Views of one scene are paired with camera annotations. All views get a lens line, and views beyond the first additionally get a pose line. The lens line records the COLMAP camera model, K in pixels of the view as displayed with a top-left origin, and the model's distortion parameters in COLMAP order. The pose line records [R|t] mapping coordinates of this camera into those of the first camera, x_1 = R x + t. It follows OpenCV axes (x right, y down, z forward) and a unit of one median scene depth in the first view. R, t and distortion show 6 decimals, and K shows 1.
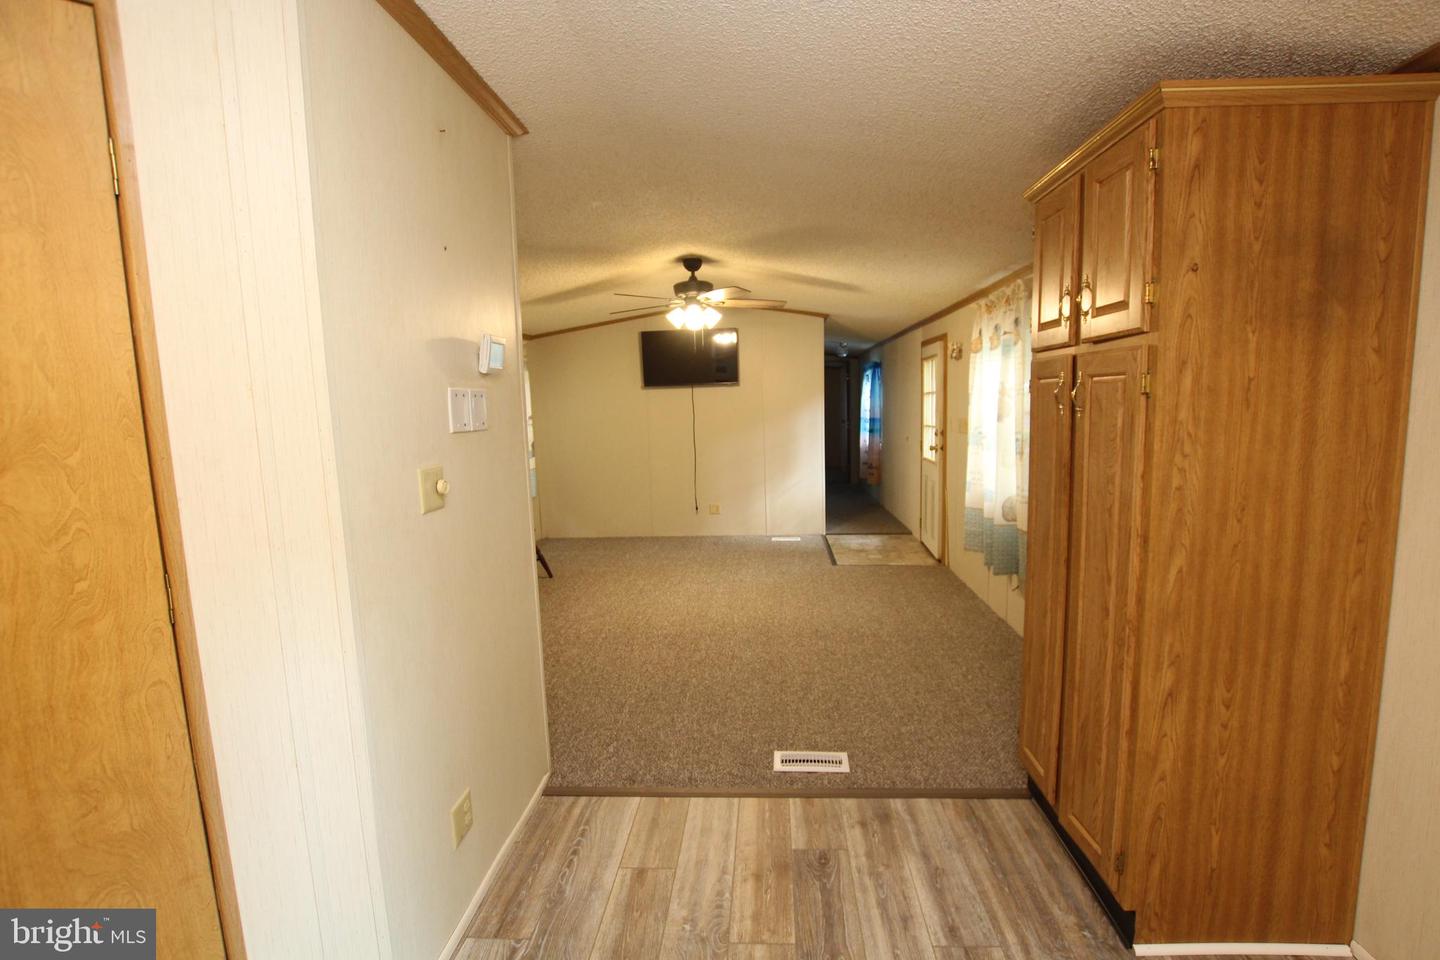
lens RADIAL K [[682.0, 0, 720.0], [0, 682.0, 480.0], [0, 0, 1]] dist [-0.027494, 0.001320]
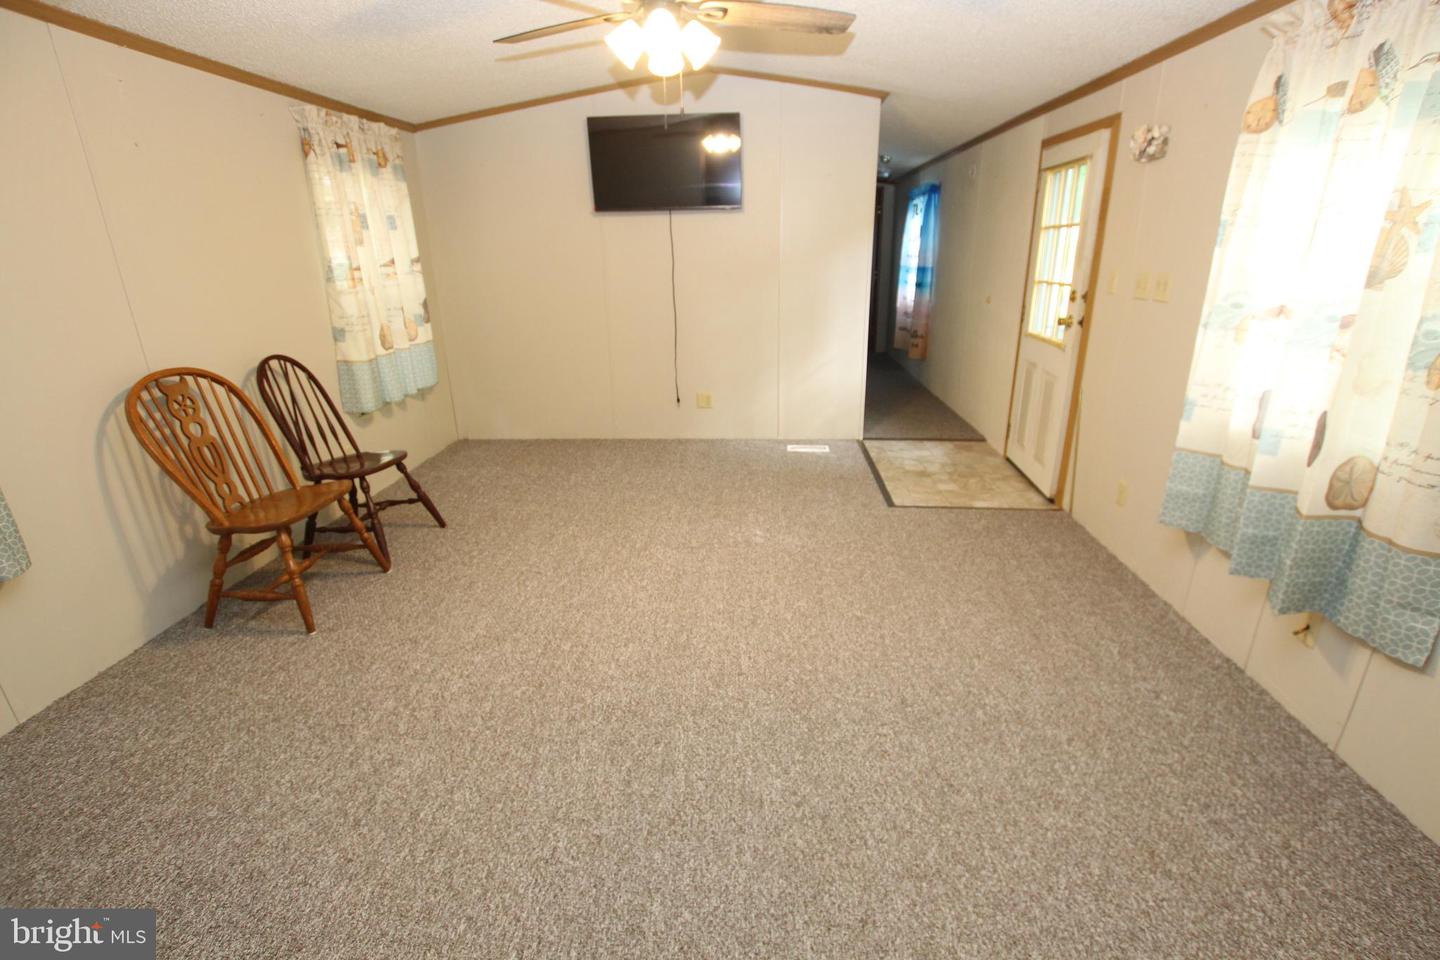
lens RADIAL K [[672.7, 0, 728.1], [0, 672.7, 498.1], [0, 0, 1]] dist [-0.042205, 0.000678]
pose [[0.999562, 0.004741, 0.029208, -0.003436], [-0.011719, 0.969792, 0.243652, -0.030201], [-0.027171, -0.243887, 0.969423, 0.343226]]
